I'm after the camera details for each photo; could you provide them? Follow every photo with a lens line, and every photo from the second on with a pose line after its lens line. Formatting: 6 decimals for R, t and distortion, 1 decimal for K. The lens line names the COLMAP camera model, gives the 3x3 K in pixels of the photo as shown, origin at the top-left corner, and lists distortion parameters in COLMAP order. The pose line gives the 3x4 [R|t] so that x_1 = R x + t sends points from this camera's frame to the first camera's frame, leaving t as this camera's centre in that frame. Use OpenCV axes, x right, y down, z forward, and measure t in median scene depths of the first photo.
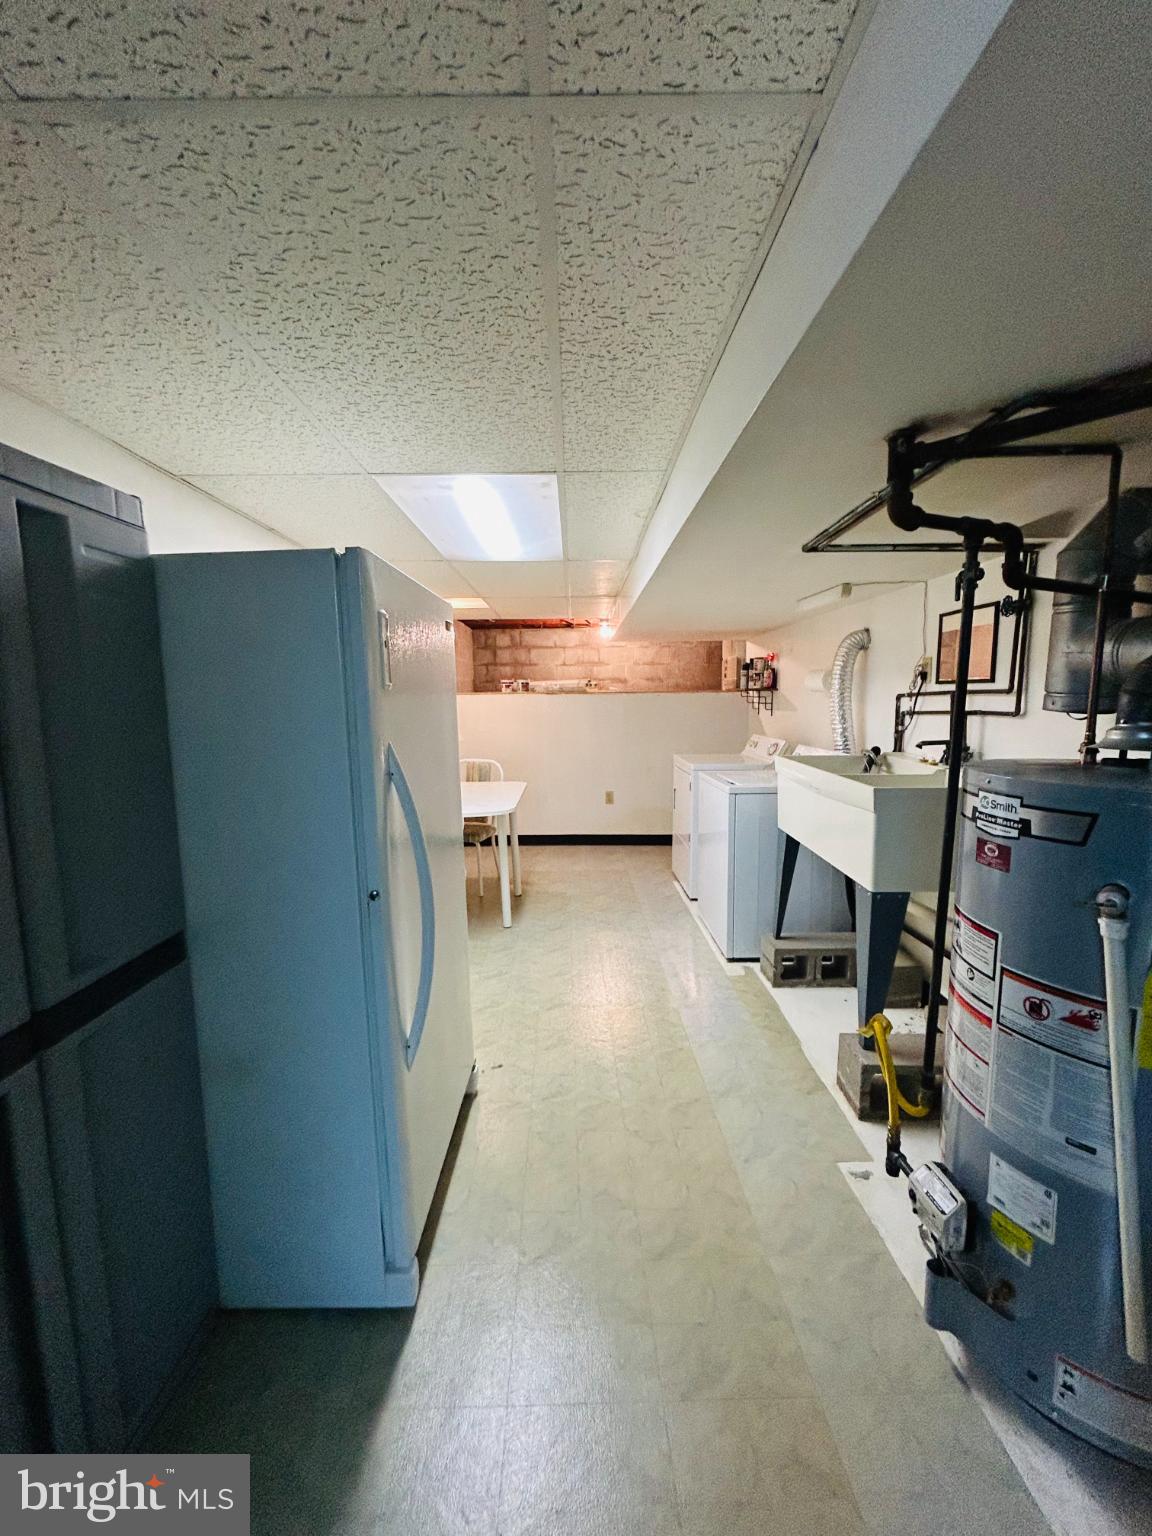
lens RADIAL K [[615.6, 0, 578.3], [0, 615.6, 767.3], [0, 0, 1]] dist [-0.001178, -0.000131]
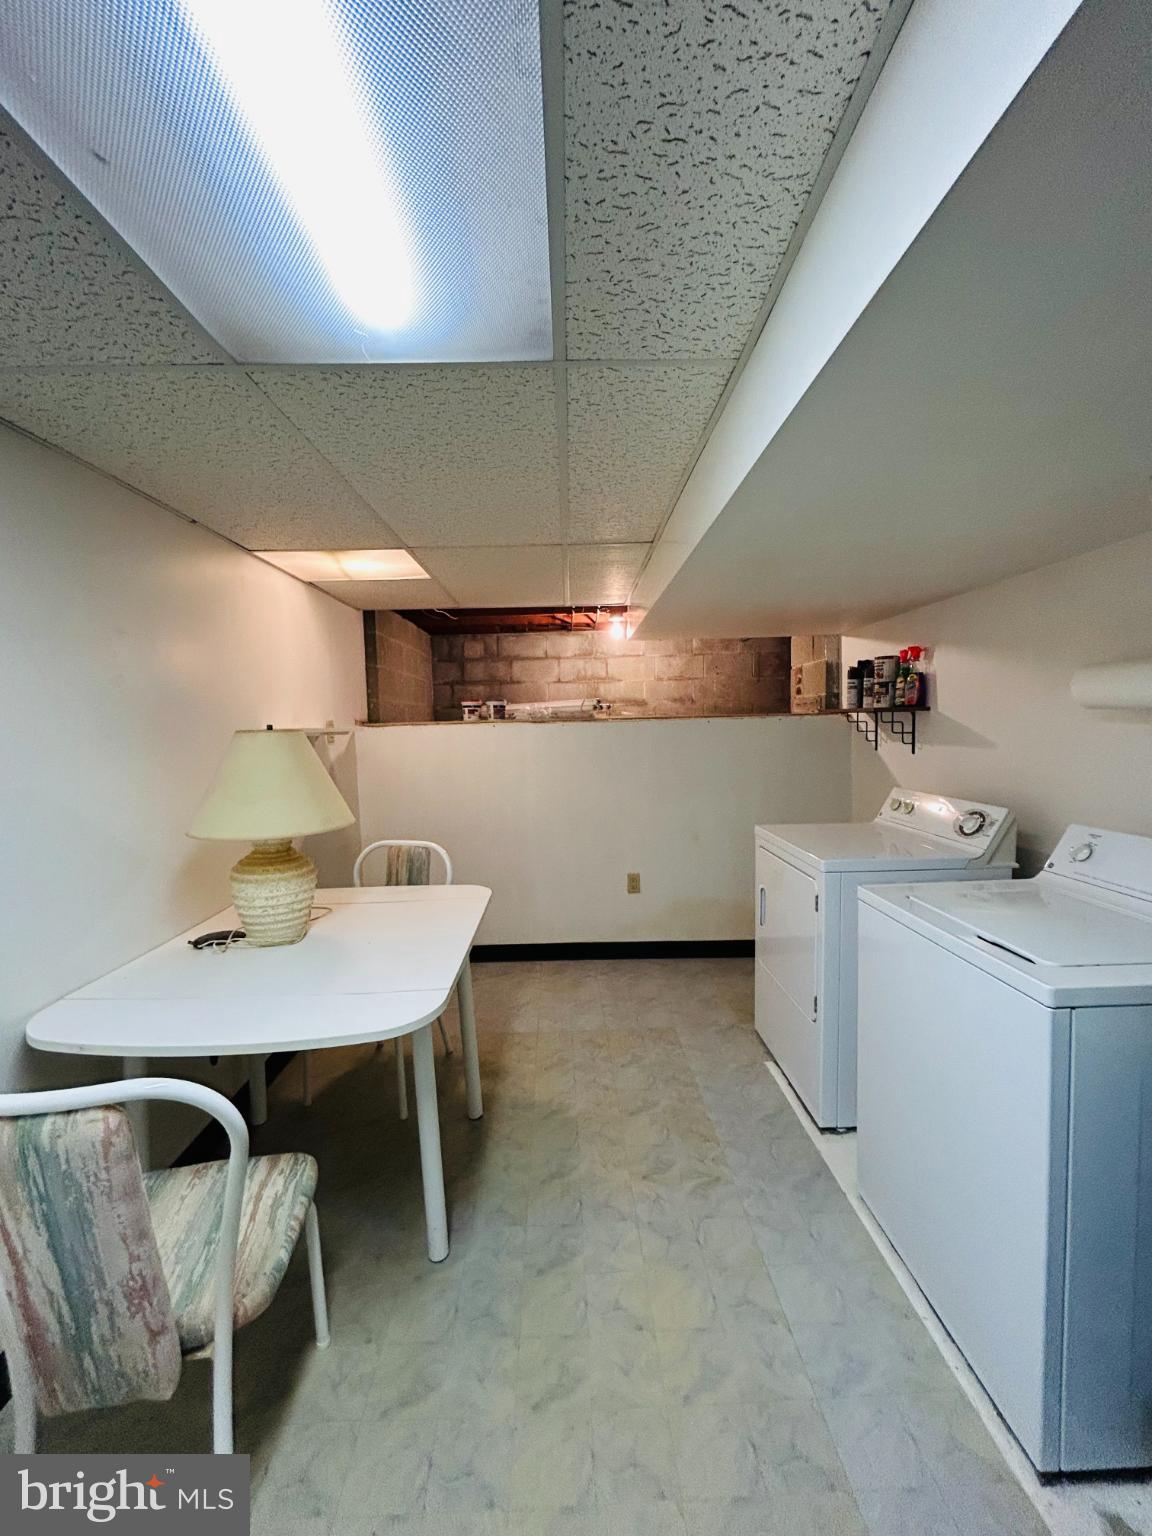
lens RADIAL K [[615.6, 0, 578.3], [0, 615.6, 767.3], [0, 0, 1]] dist [-0.001178, -0.000131]
pose [[0.999842, -0.015962, 0.007766, -0.009422], [0.016293, 0.998874, -0.044567, -0.042997], [-0.007046, 0.044686, 0.998976, 0.359178]]
